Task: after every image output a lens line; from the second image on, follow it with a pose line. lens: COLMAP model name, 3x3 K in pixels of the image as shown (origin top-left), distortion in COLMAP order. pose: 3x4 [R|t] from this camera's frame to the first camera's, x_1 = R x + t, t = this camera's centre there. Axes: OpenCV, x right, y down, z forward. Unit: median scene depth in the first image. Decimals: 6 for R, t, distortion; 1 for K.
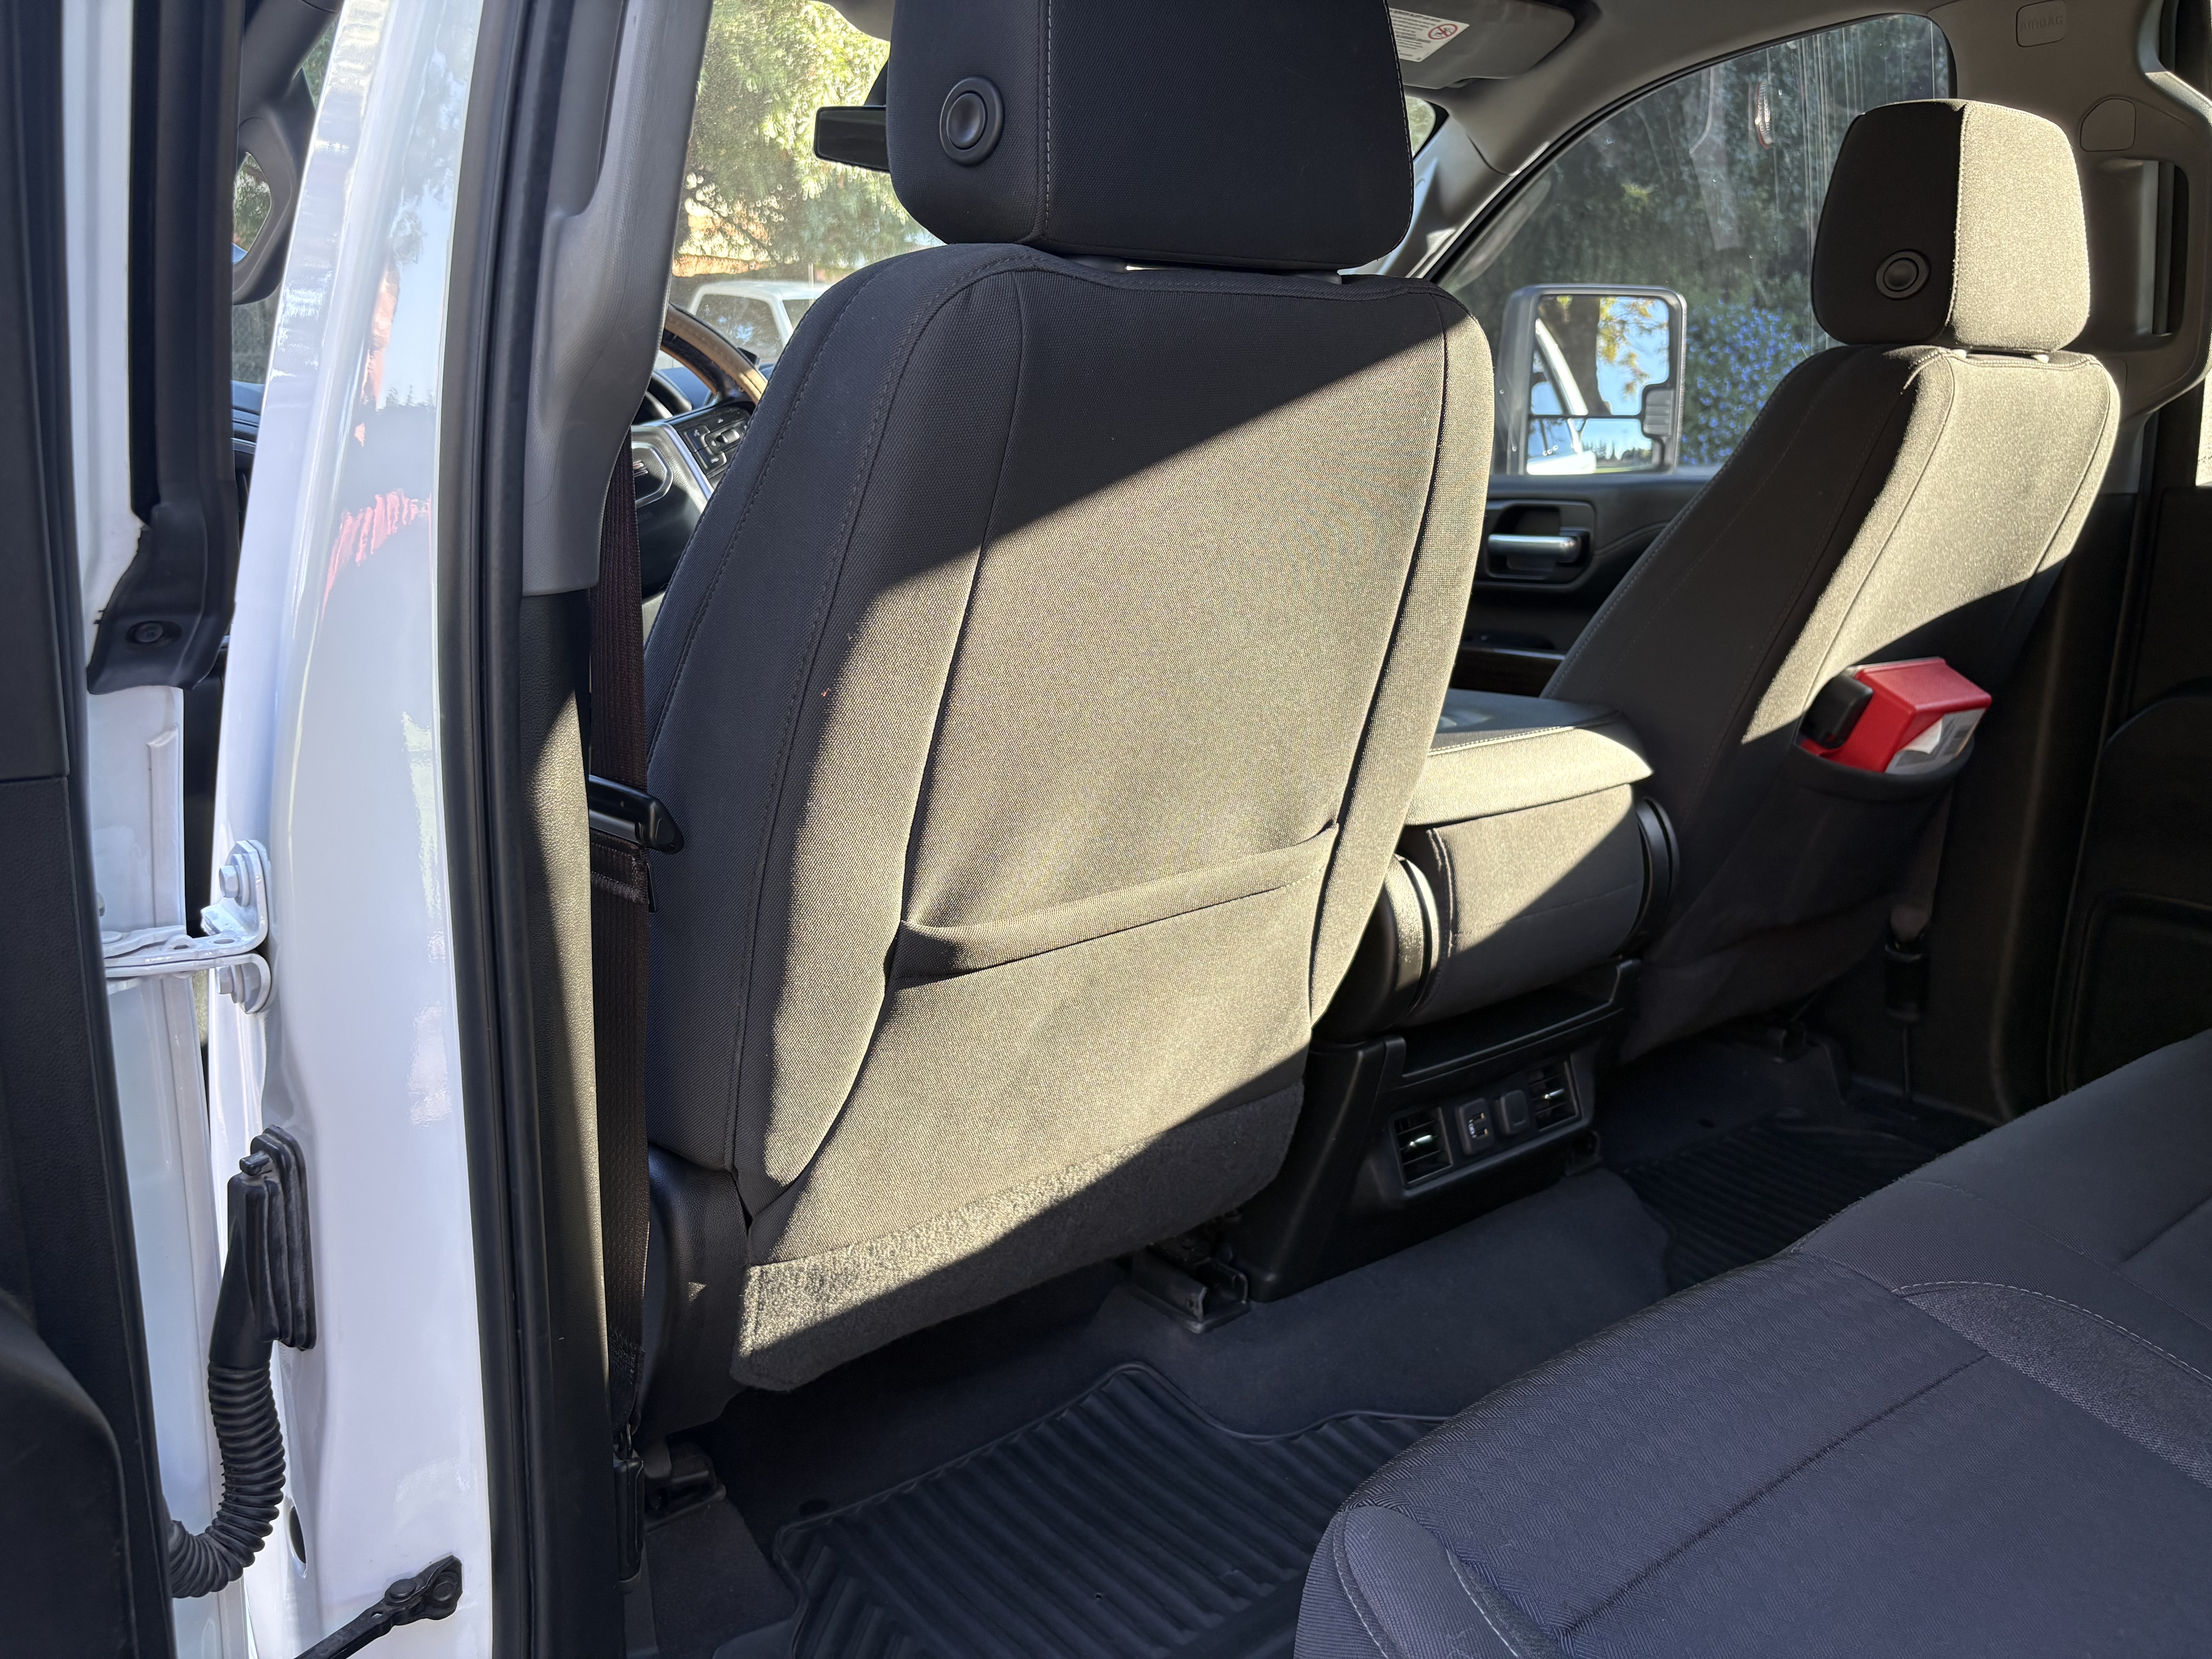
lens RADIAL K [[1735.1, 0, 1086.7], [0, 1735.1, 826.8], [0, 0, 1]] dist [-0.008913, 0.111310]
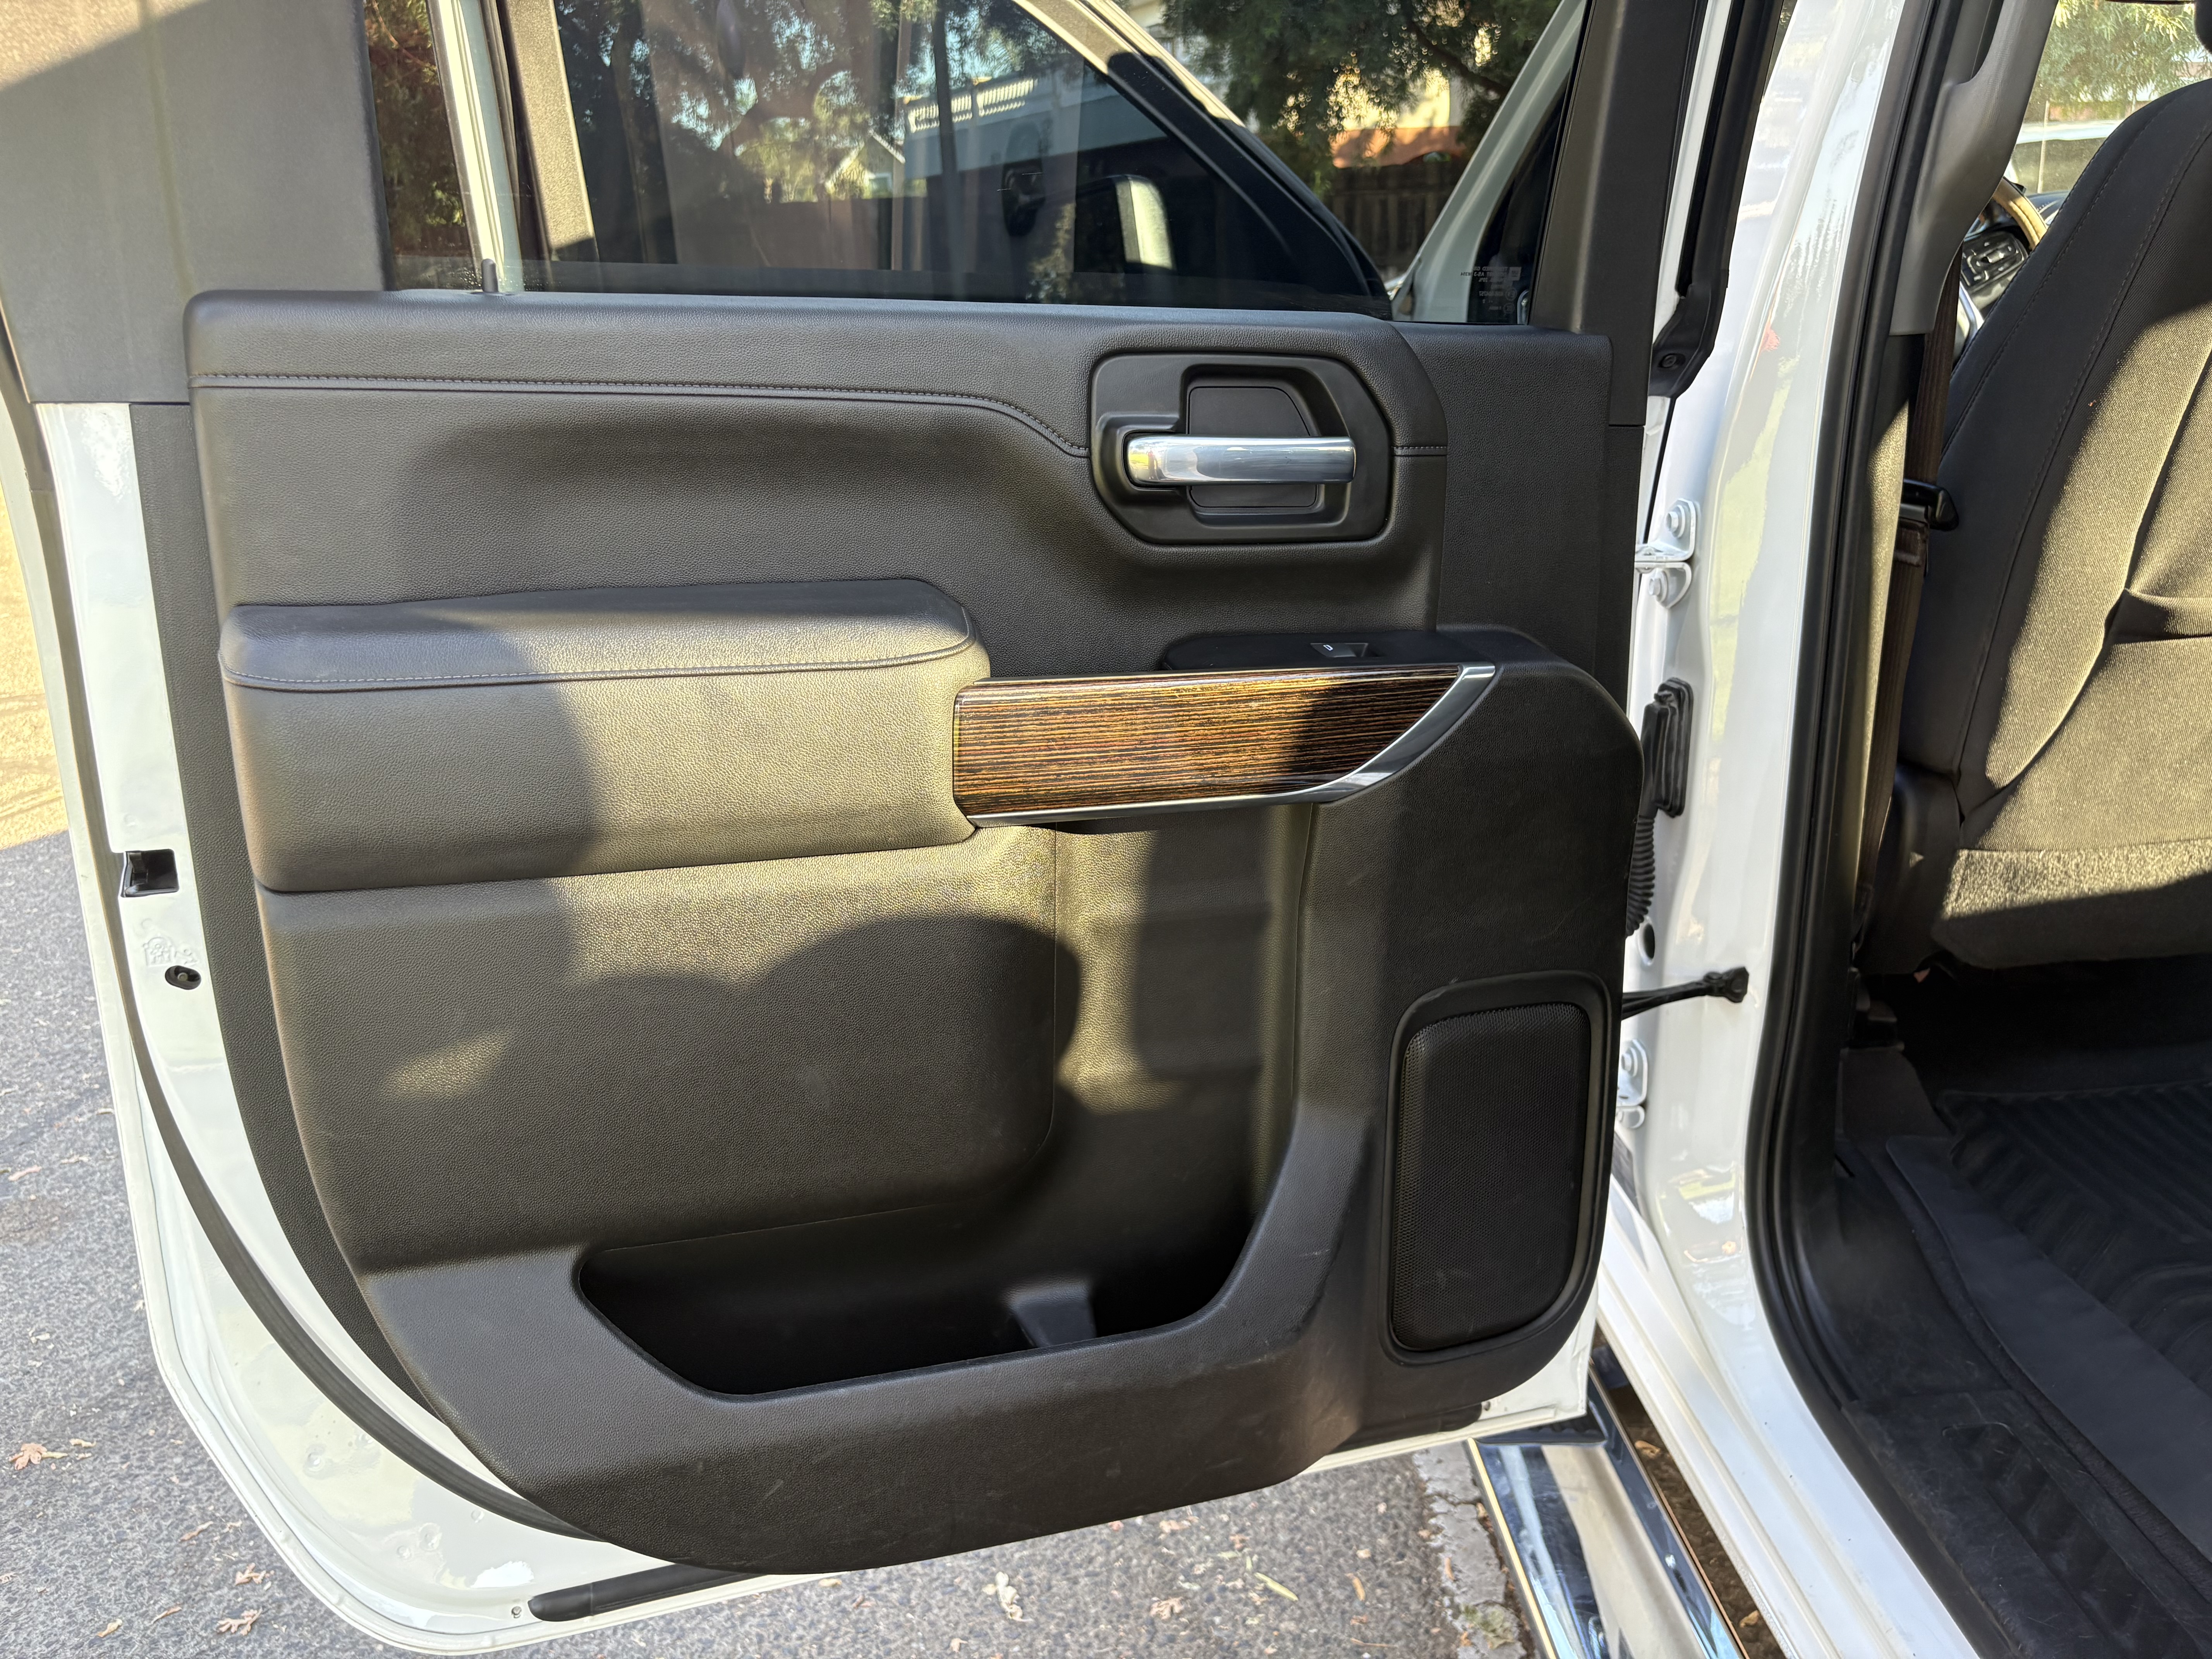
lens RADIAL K [[1682.9, 0, 1106.0], [0, 1682.9, 829.5], [0, 0, 1]] dist [0.064312, -0.080684]
pose [[0.808280, 0.121229, -0.576183, 0.038724], [-0.080124, 0.992118, 0.096341, 0.173365], [0.583321, -0.031705, 0.811622, -0.541249]]
